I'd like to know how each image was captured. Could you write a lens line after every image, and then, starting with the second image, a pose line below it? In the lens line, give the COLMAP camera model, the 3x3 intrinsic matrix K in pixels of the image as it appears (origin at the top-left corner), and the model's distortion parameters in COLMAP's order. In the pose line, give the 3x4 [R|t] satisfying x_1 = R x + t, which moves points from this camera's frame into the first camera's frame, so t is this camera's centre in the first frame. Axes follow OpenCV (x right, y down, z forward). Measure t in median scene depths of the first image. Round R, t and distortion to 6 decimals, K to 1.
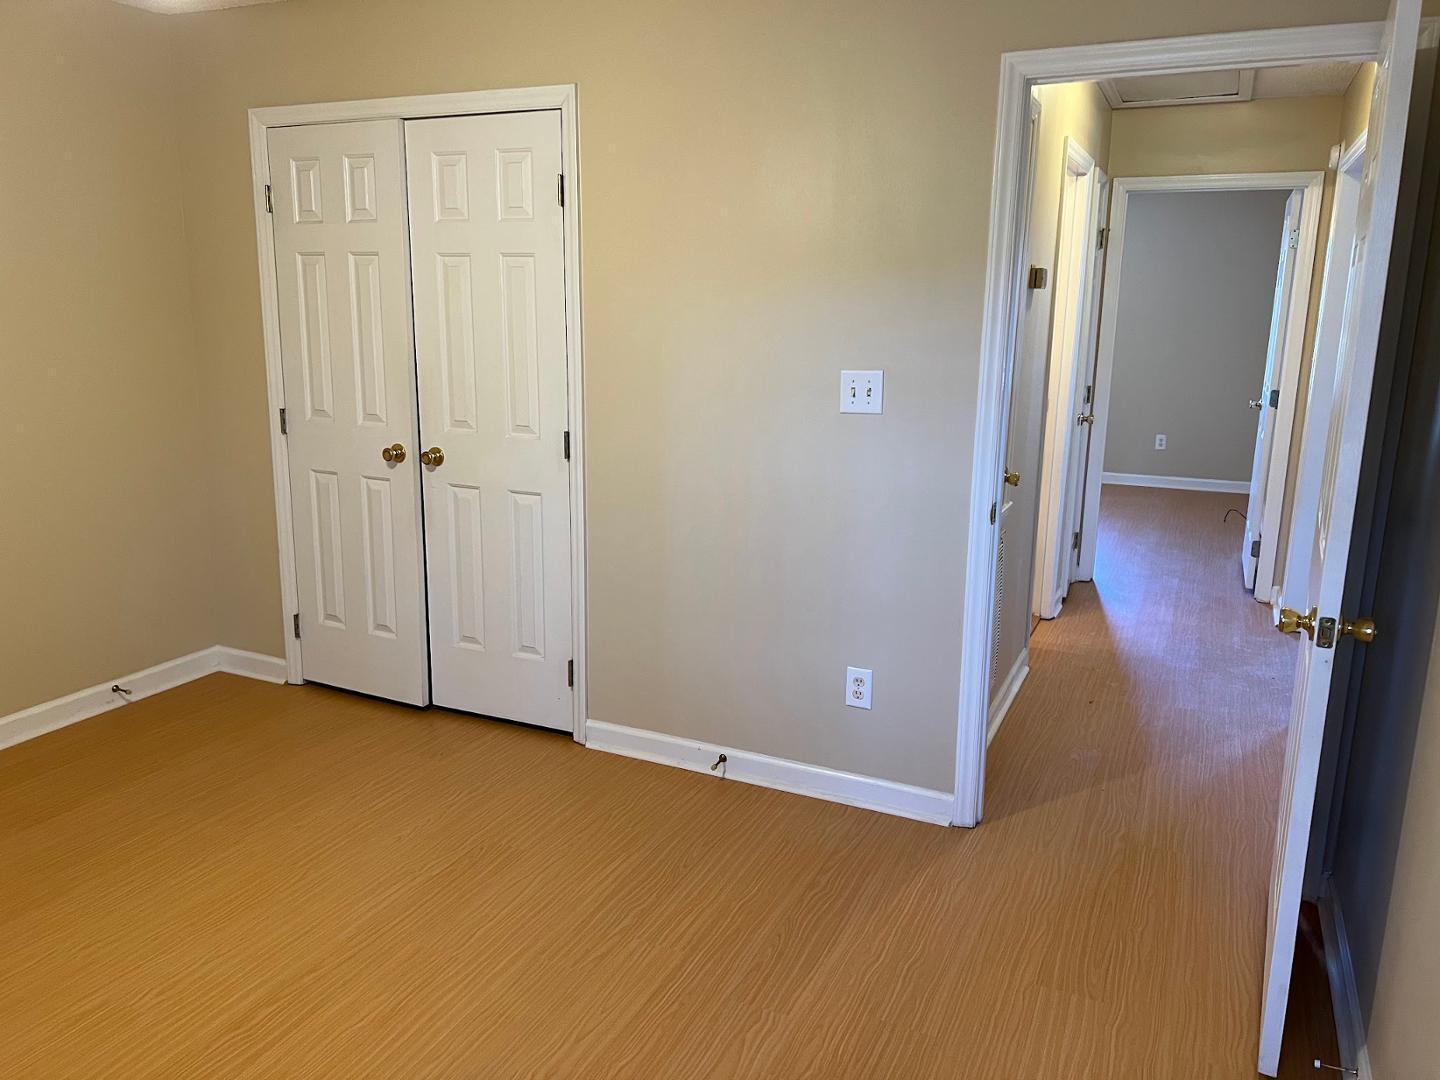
lens RADIAL K [[1084.9, 0, 698.0], [0, 1084.9, 521.6], [0, 0, 1]] dist [0.051616, -0.066842]
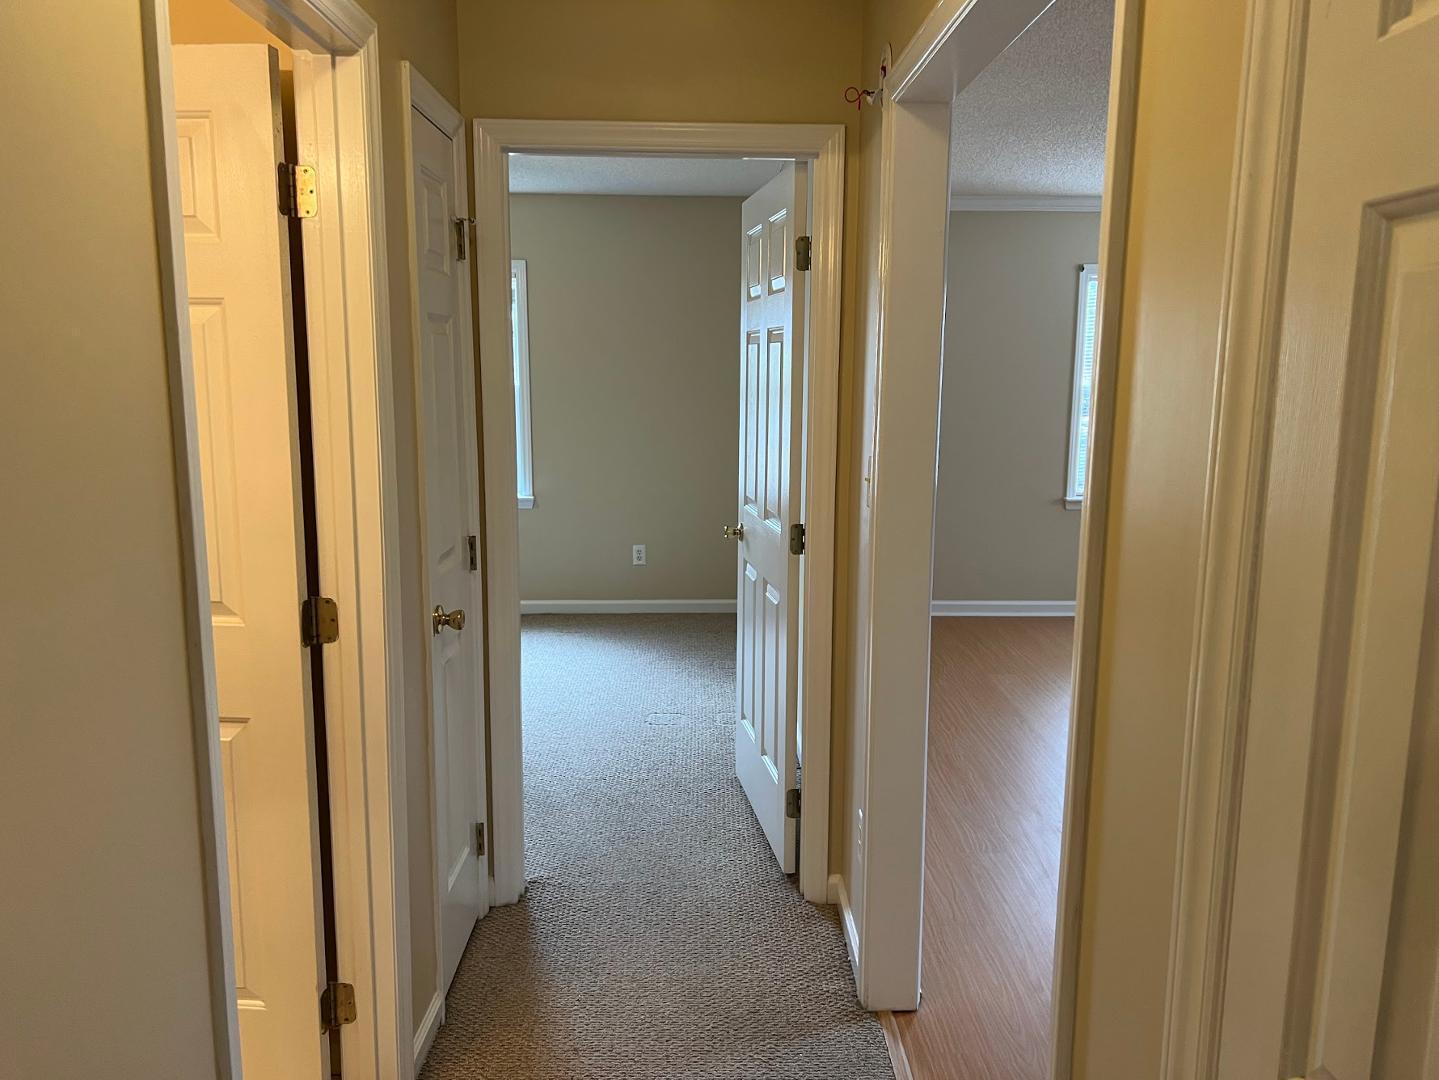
lens RADIAL K [[1084.2, 0, 722.7], [0, 1084.2, 536.5], [0, 0, 1]] dist [0.051616, -0.066842]
pose [[0.894060, -0.080271, 0.440696, 0.231213], [0.097212, 0.995136, -0.015957, -0.100799], [-0.437272, 0.057108, 0.897514, 0.484230]]
